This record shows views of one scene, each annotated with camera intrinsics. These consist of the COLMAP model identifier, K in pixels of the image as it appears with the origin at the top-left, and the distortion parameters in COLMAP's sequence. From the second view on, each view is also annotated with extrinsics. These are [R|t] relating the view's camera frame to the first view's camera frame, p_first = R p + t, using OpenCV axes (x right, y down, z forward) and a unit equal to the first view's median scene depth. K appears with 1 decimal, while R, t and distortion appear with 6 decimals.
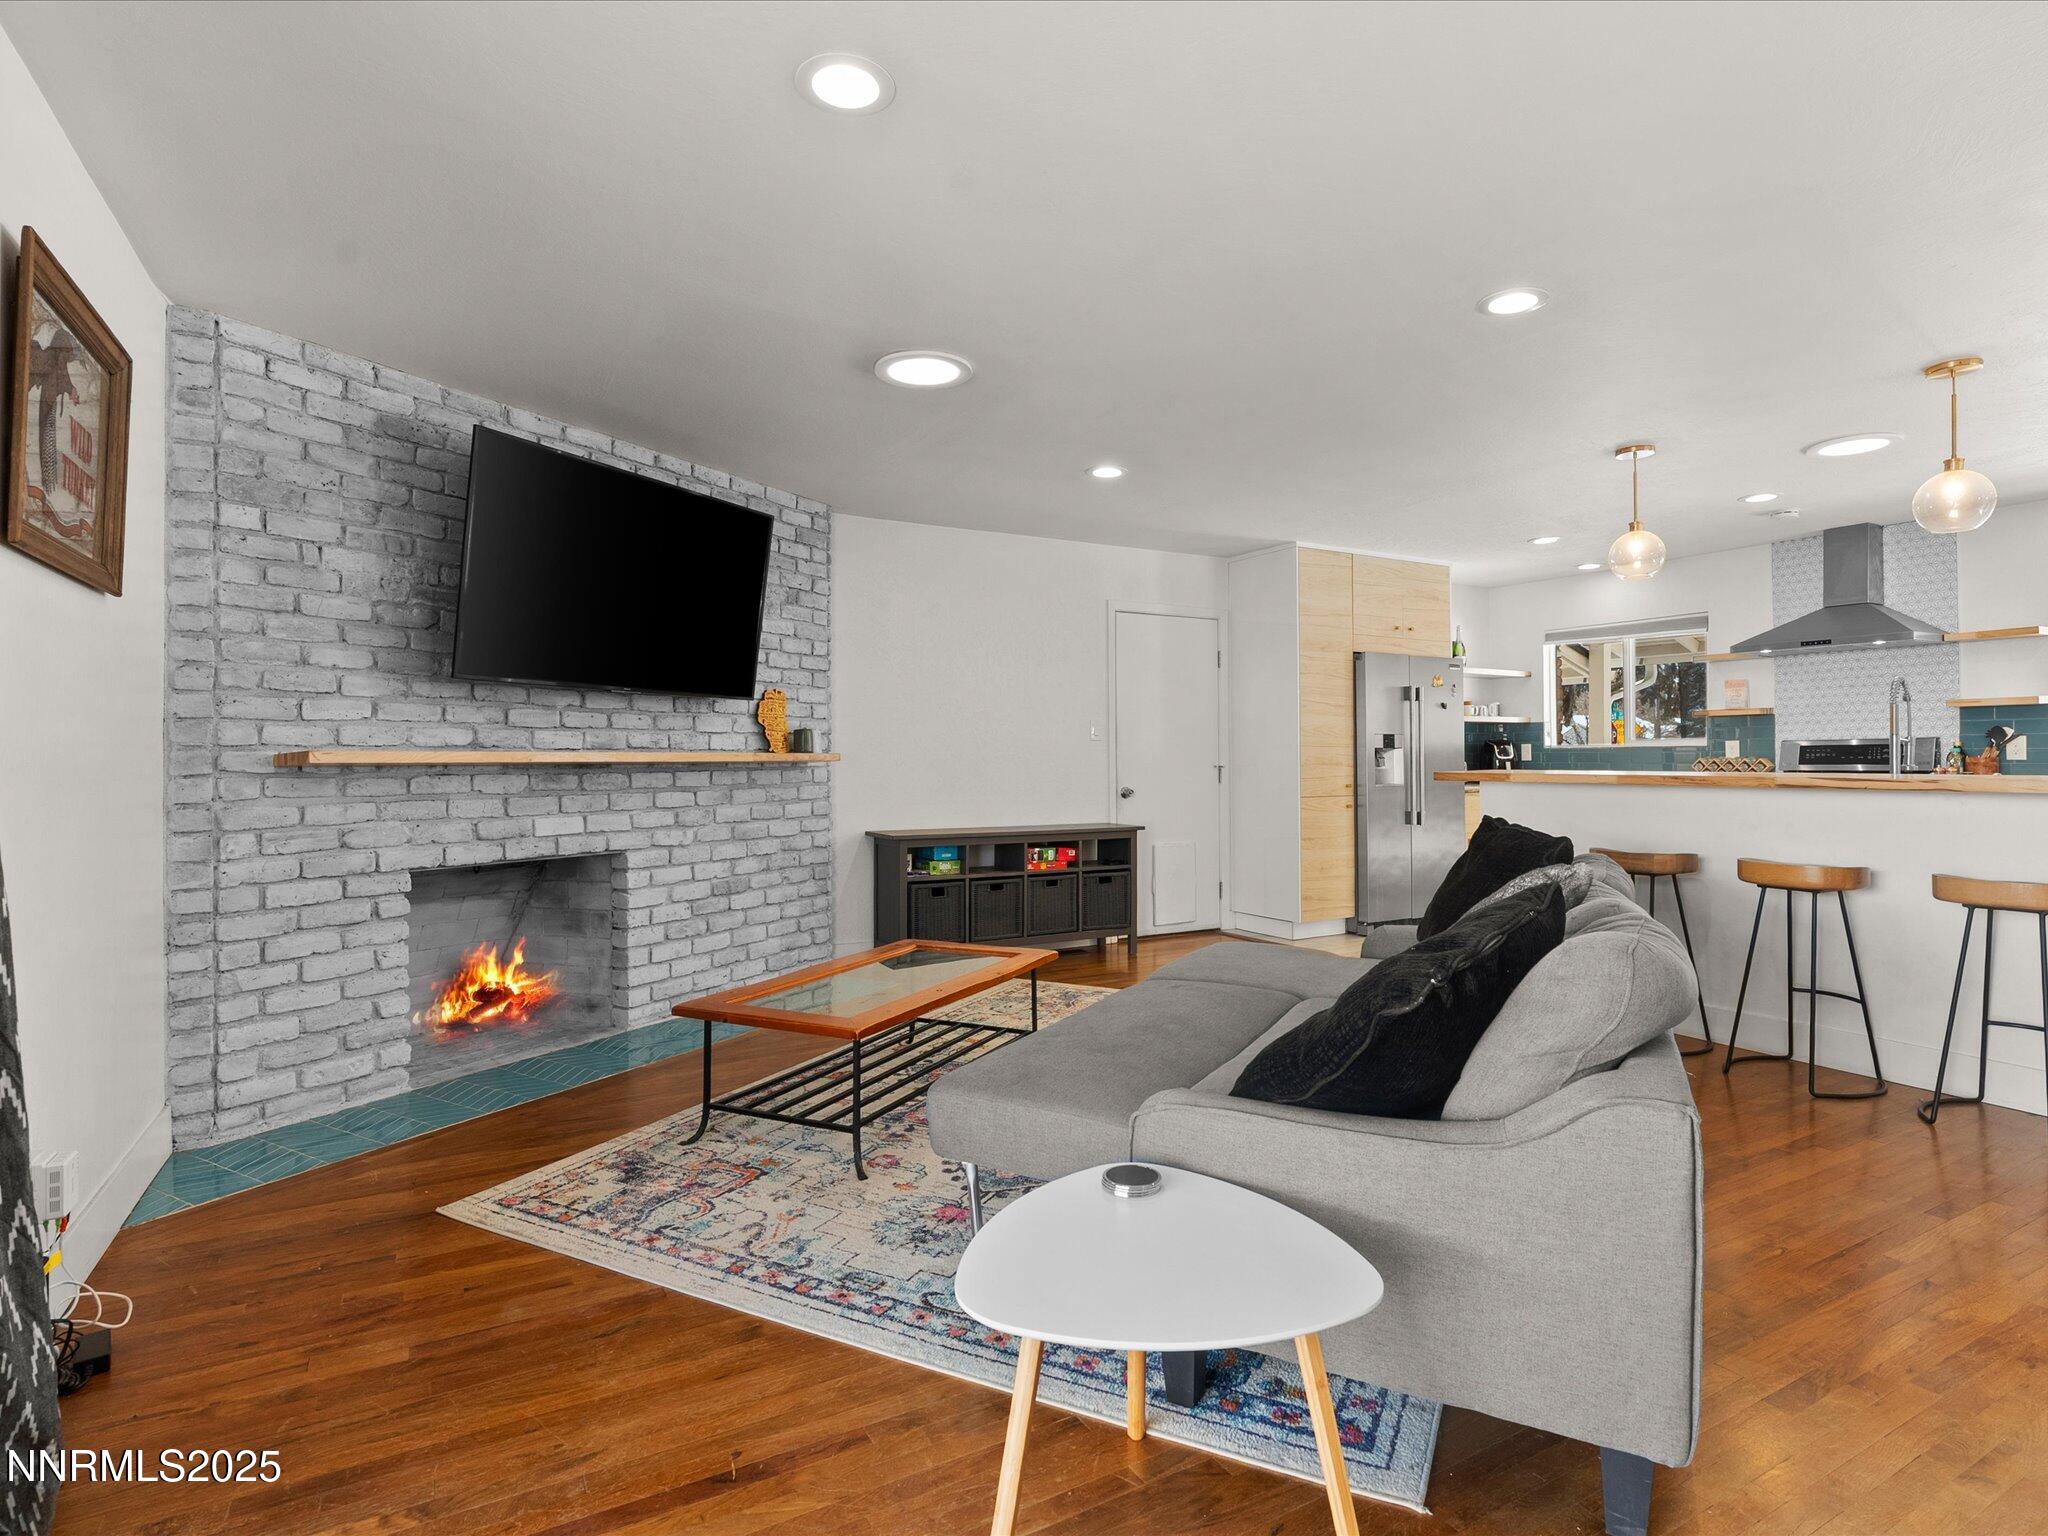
lens RADIAL K [[1054.5, 0, 1034.1], [0, 1054.5, 754.1], [0, 0, 1]] dist [-0.001798, 0.000392]
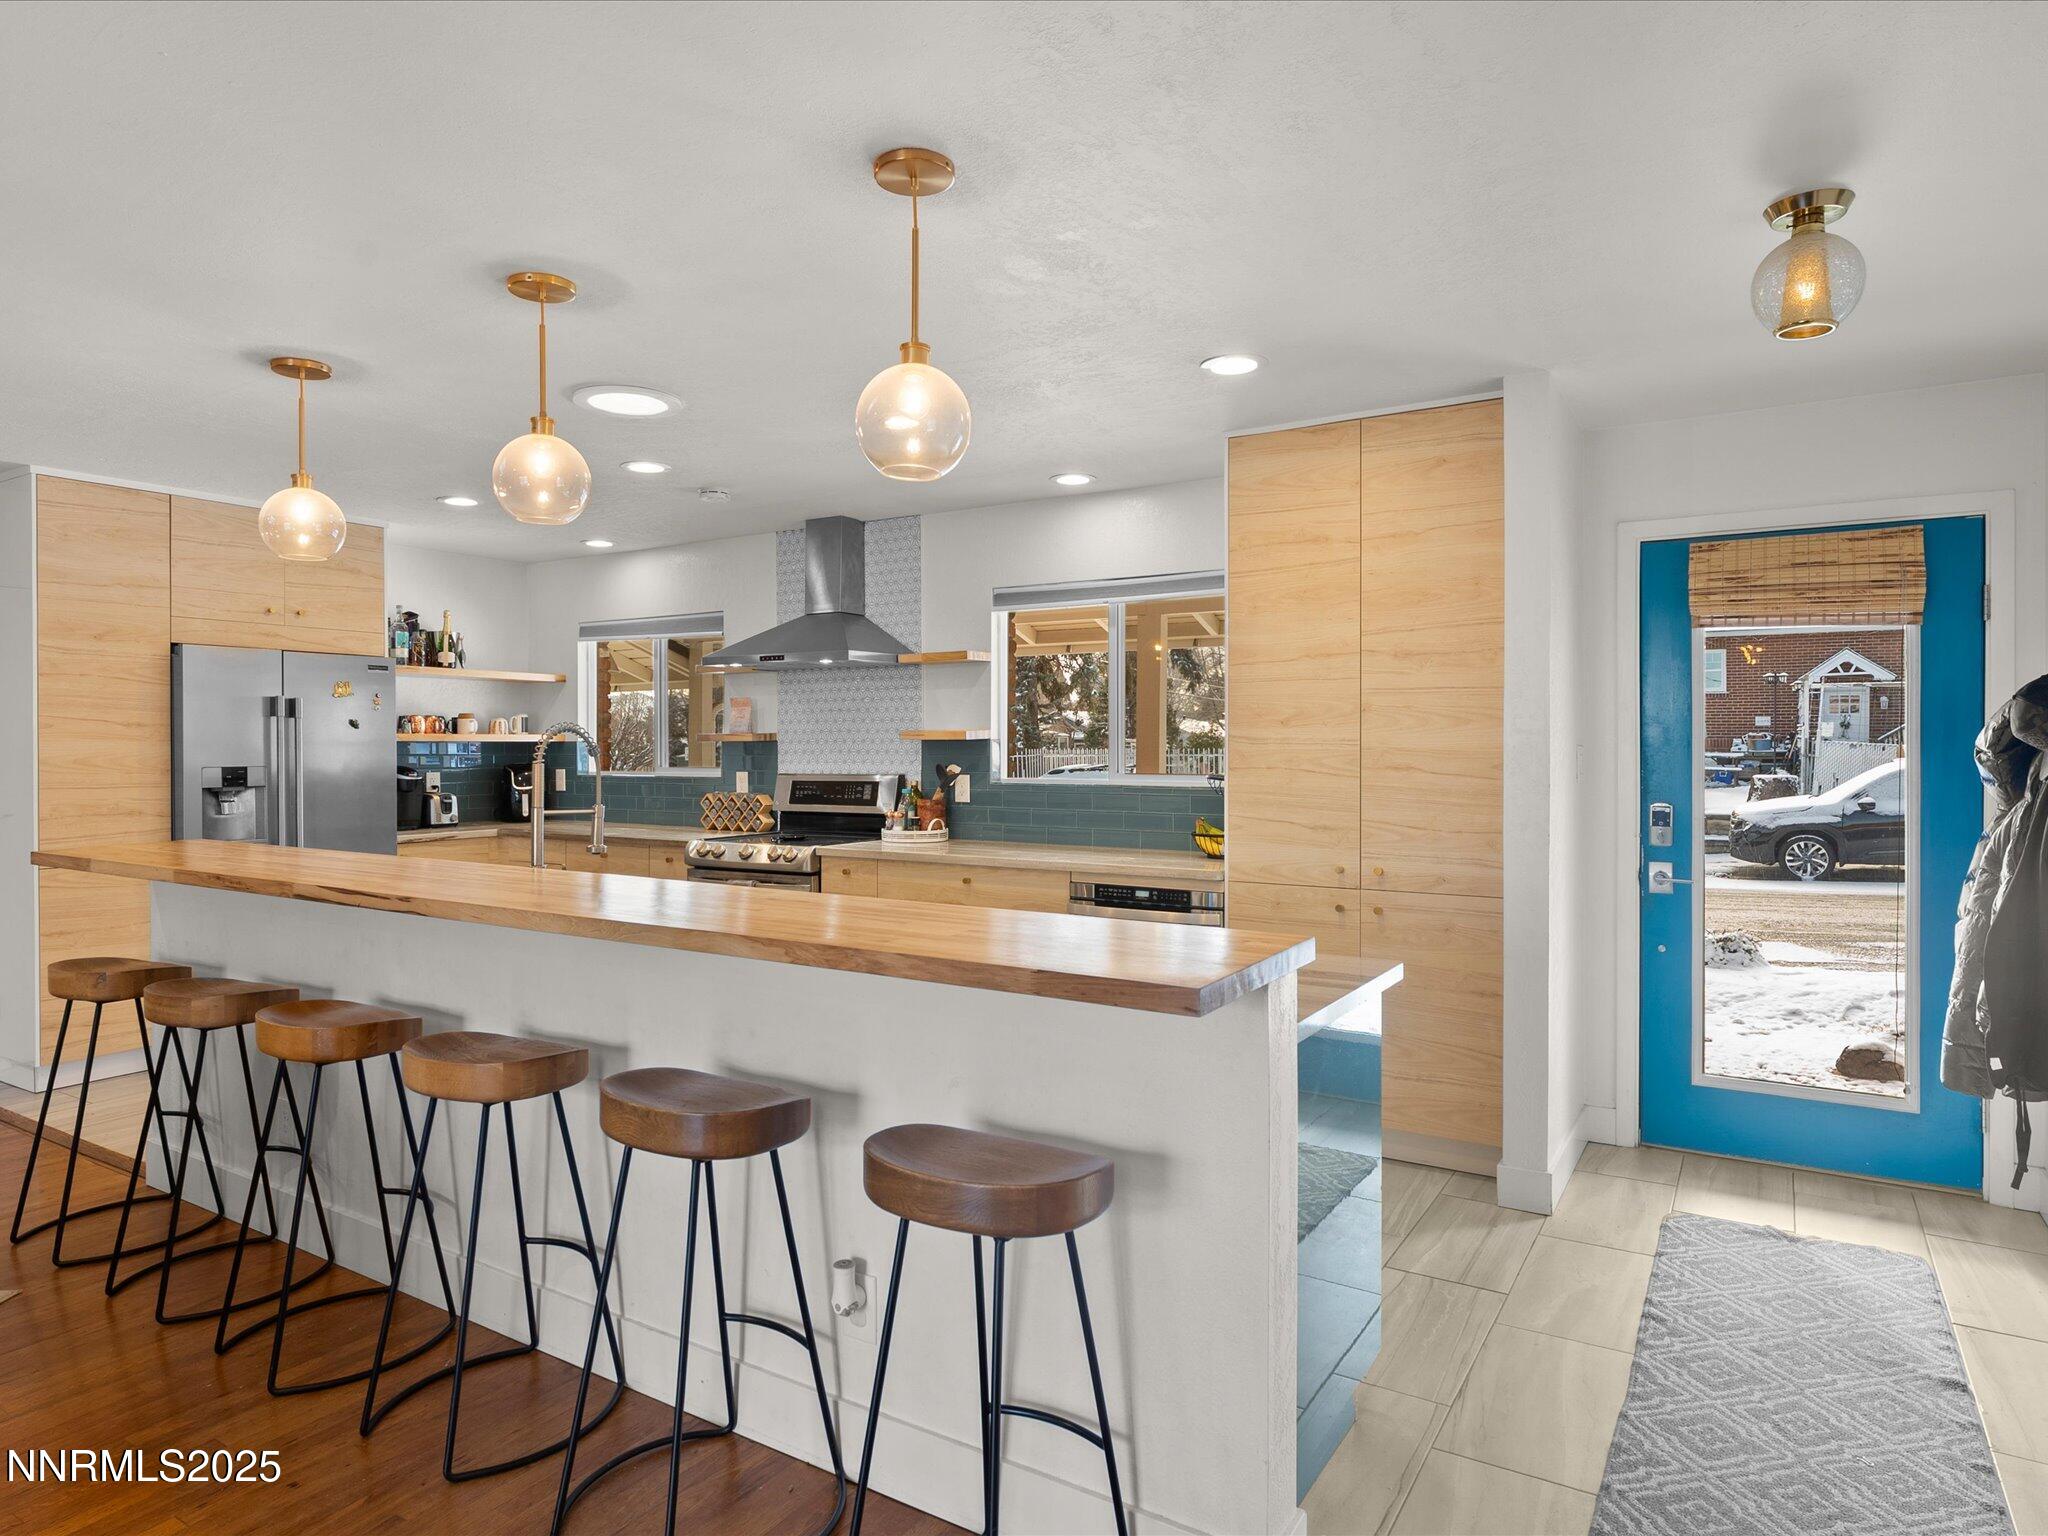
lens RADIAL K [[1200.9, 0, 1020.3], [0, 1200.9, 748.0], [0, 0, 1]] dist [-0.004598, -0.000621]
pose [[0.880415, 0.000927, 0.474203, 0.424678], [-0.003663, 0.999982, 0.004846, -0.037232], [-0.474189, -0.006004, 0.880402, 0.083892]]
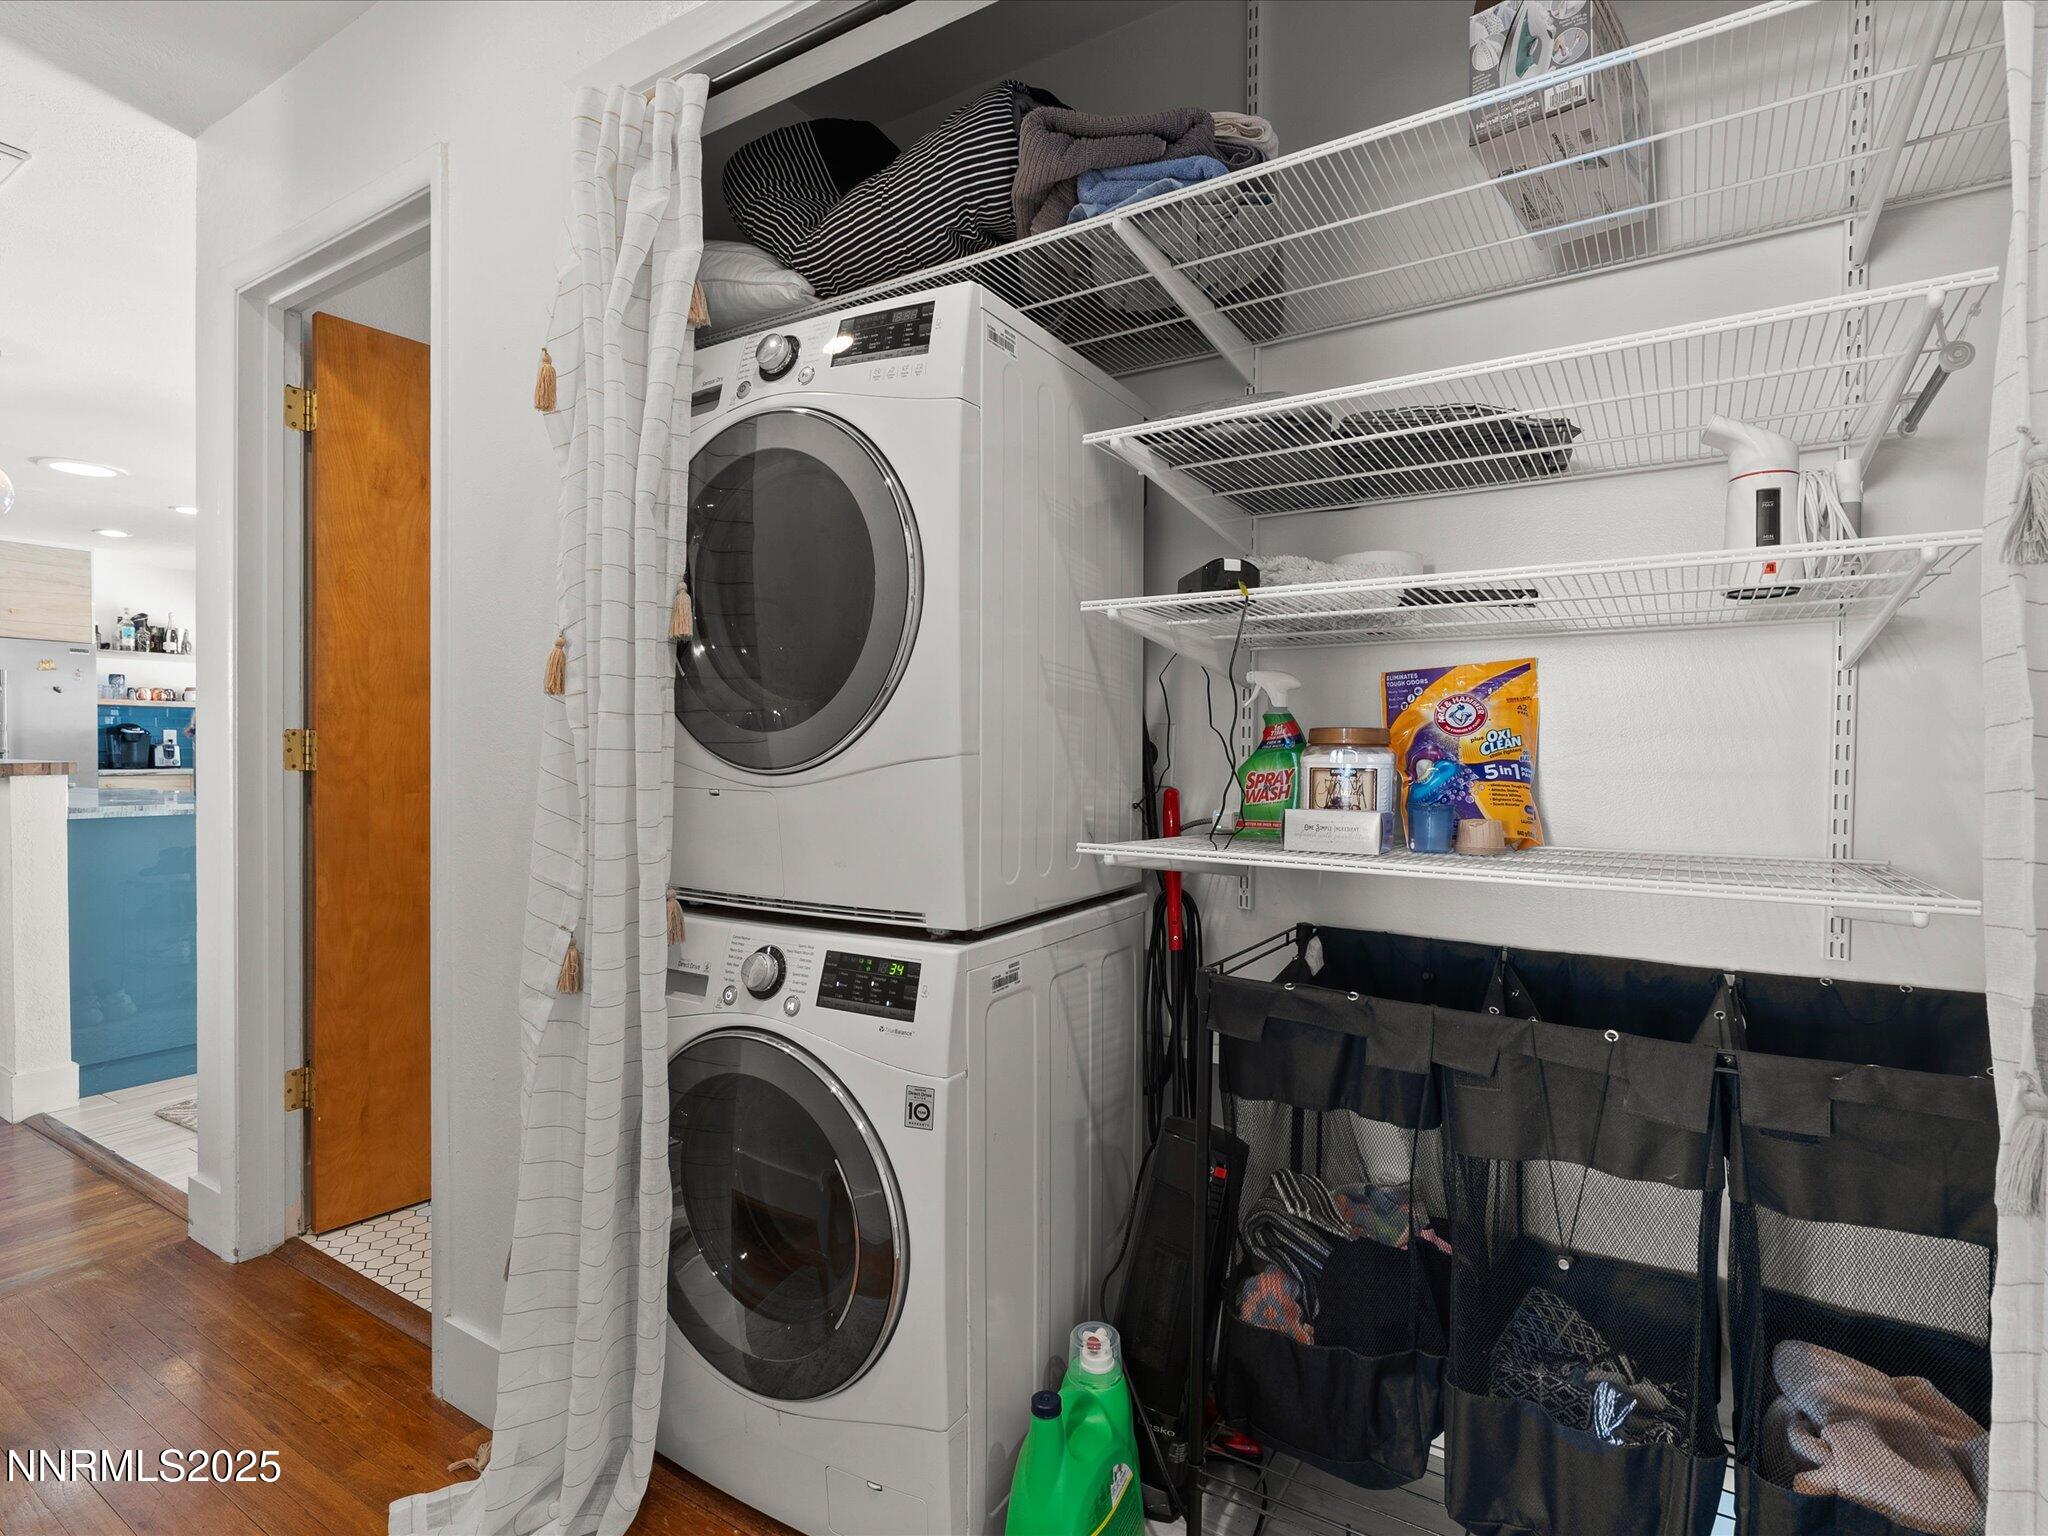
lens RADIAL K [[1054.5, 0, 1034.1], [0, 1054.5, 754.1], [0, 0, 1]] dist [-0.001798, 0.000392]
pose [[0.883641, 0.003438, 0.468152, 0.788799], [-0.008948, 0.999914, 0.009547, -0.002004], [-0.468079, -0.012625, 0.883596, -0.352949]]
